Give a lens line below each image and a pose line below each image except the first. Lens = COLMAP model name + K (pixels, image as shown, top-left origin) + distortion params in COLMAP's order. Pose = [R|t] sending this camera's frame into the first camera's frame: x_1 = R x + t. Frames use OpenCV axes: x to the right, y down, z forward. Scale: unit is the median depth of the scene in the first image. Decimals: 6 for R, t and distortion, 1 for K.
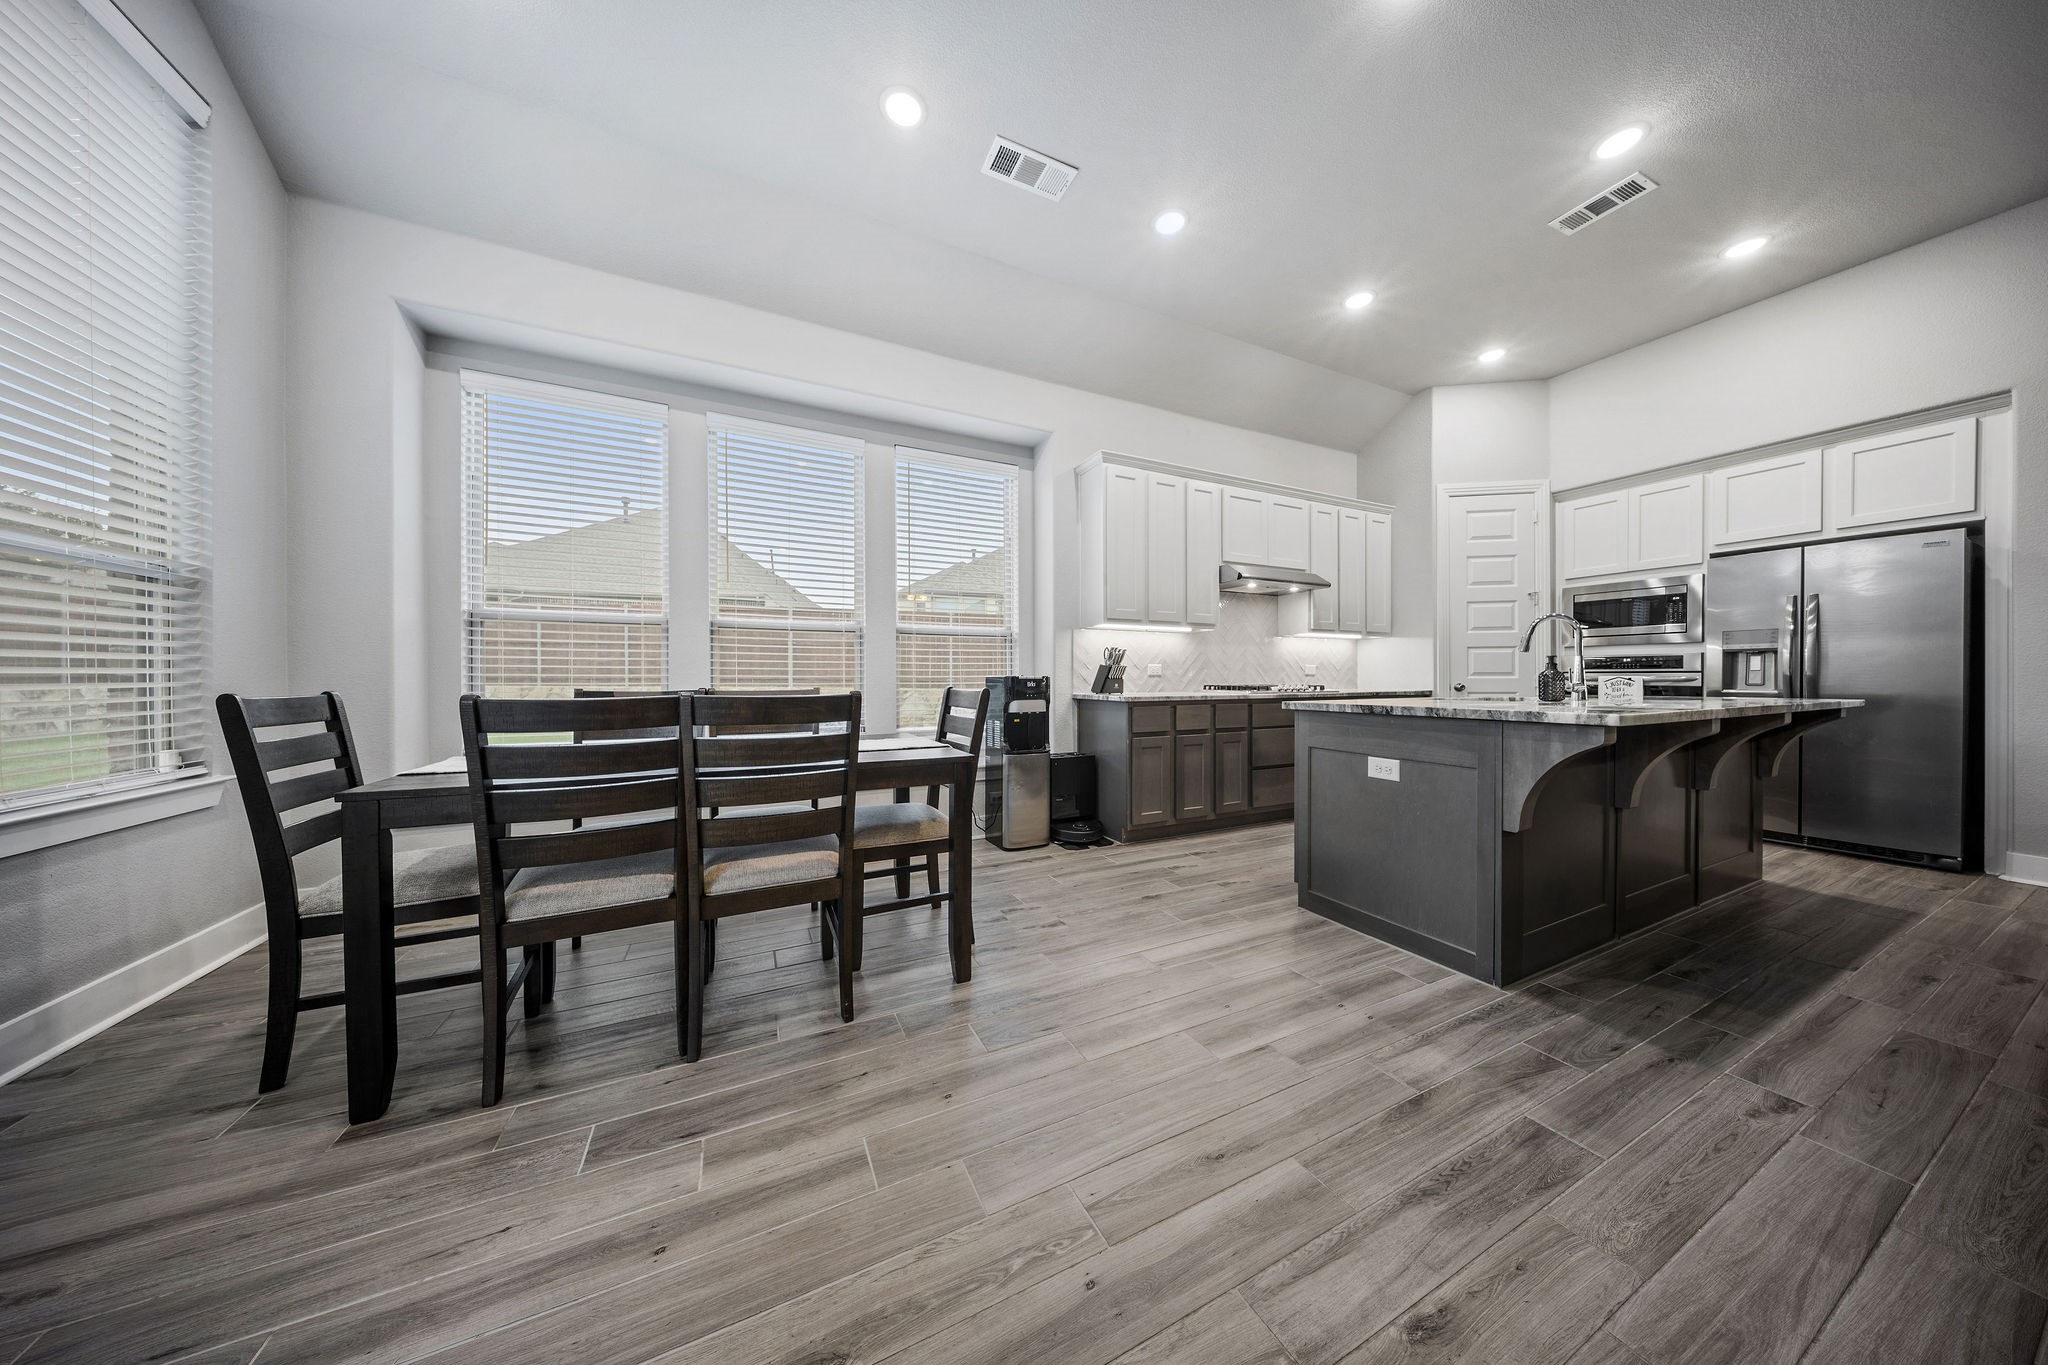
lens RADIAL K [[595.4, 0, 1030.8], [0, 595.4, 682.5], [0, 0, 1]] dist [-0.001561, -0.000191]
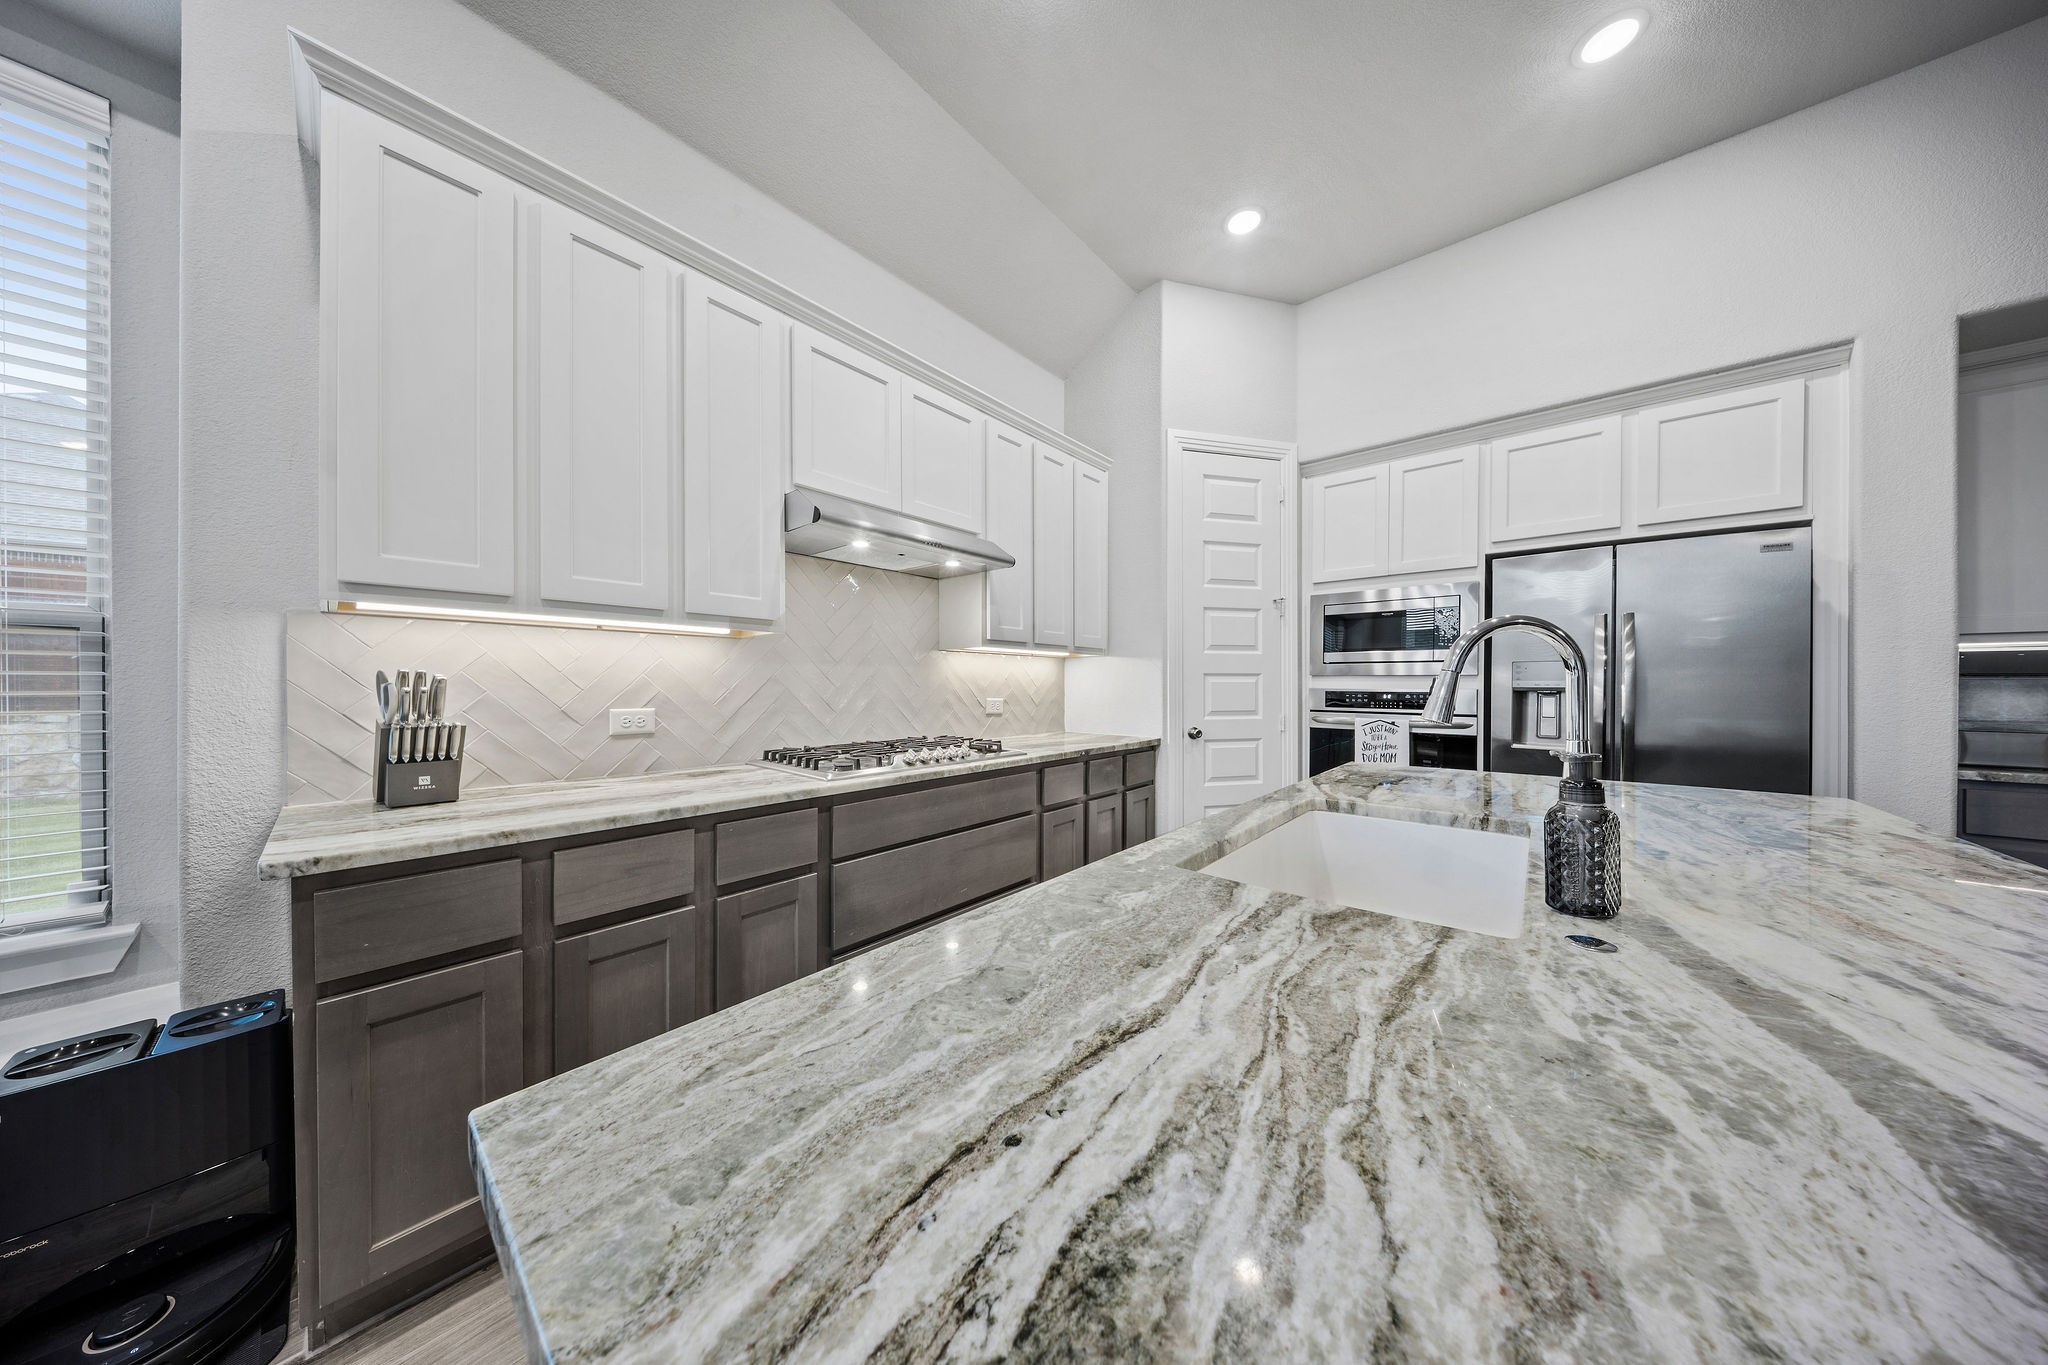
lens RADIAL K [[595.4, 0, 1030.8], [0, 595.4, 682.5], [0, 0, 1]] dist [-0.001561, -0.000191]
pose [[0.914666, 0.006035, 0.404167, 0.351696], [-0.000896, 0.999916, -0.012904, -0.051611], [-0.404211, 0.011440, 0.914594, 0.581680]]
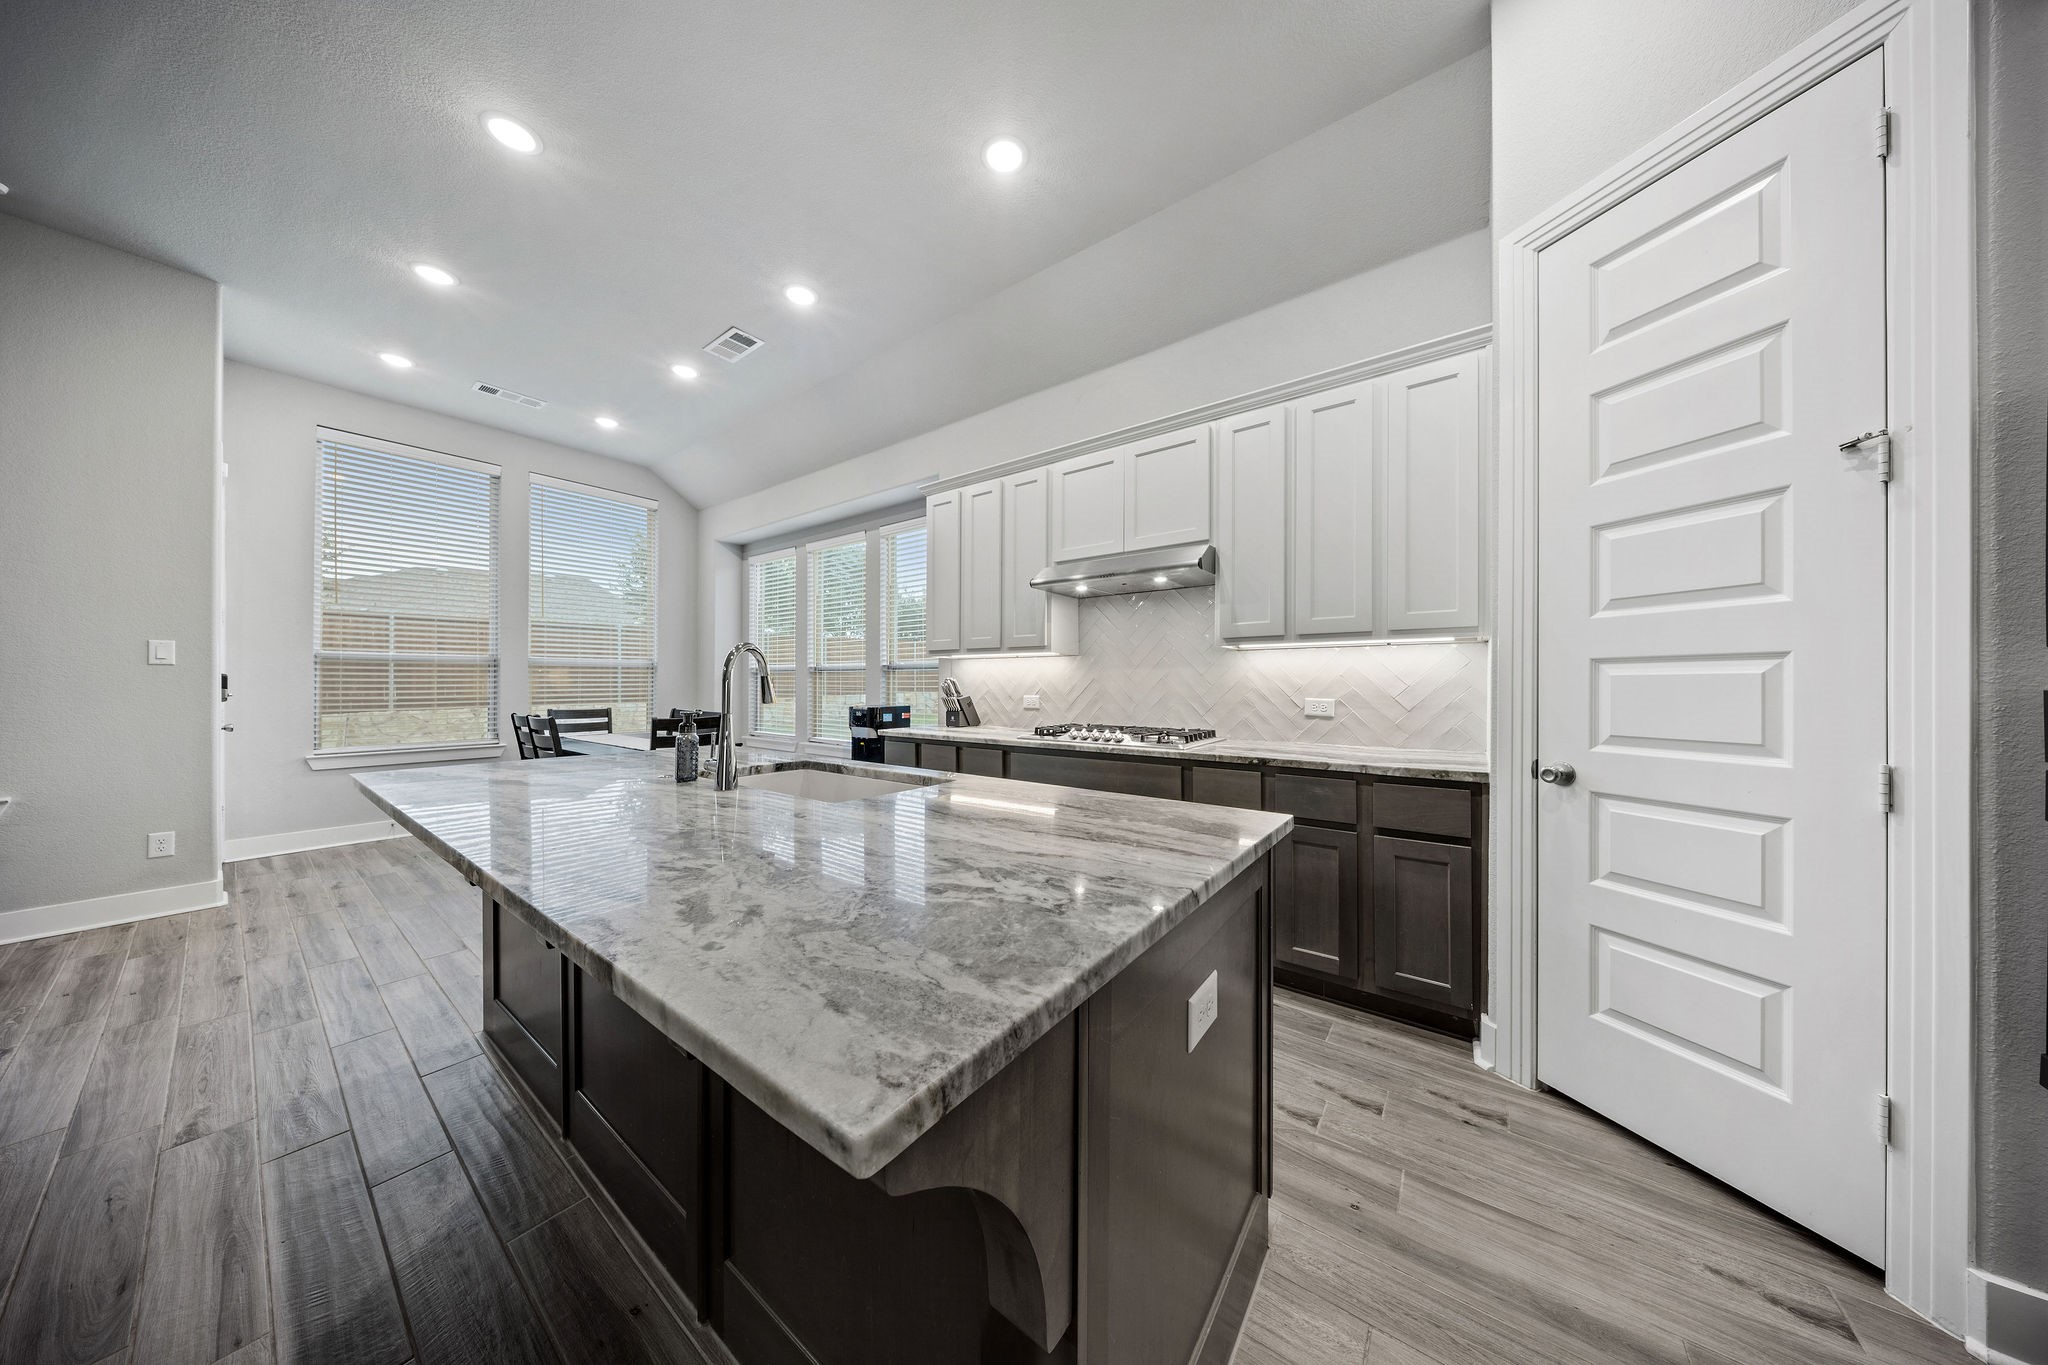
lens RADIAL K [[595.4, 0, 1030.8], [0, 595.4, 682.5], [0, 0, 1]] dist [-0.001561, -0.000191]
pose [[0.462314, -0.000271, -0.886716, 1.135860], [-0.009077, 0.999946, -0.005038, -0.053014], [0.886670, 0.010378, 0.462286, 0.714788]]
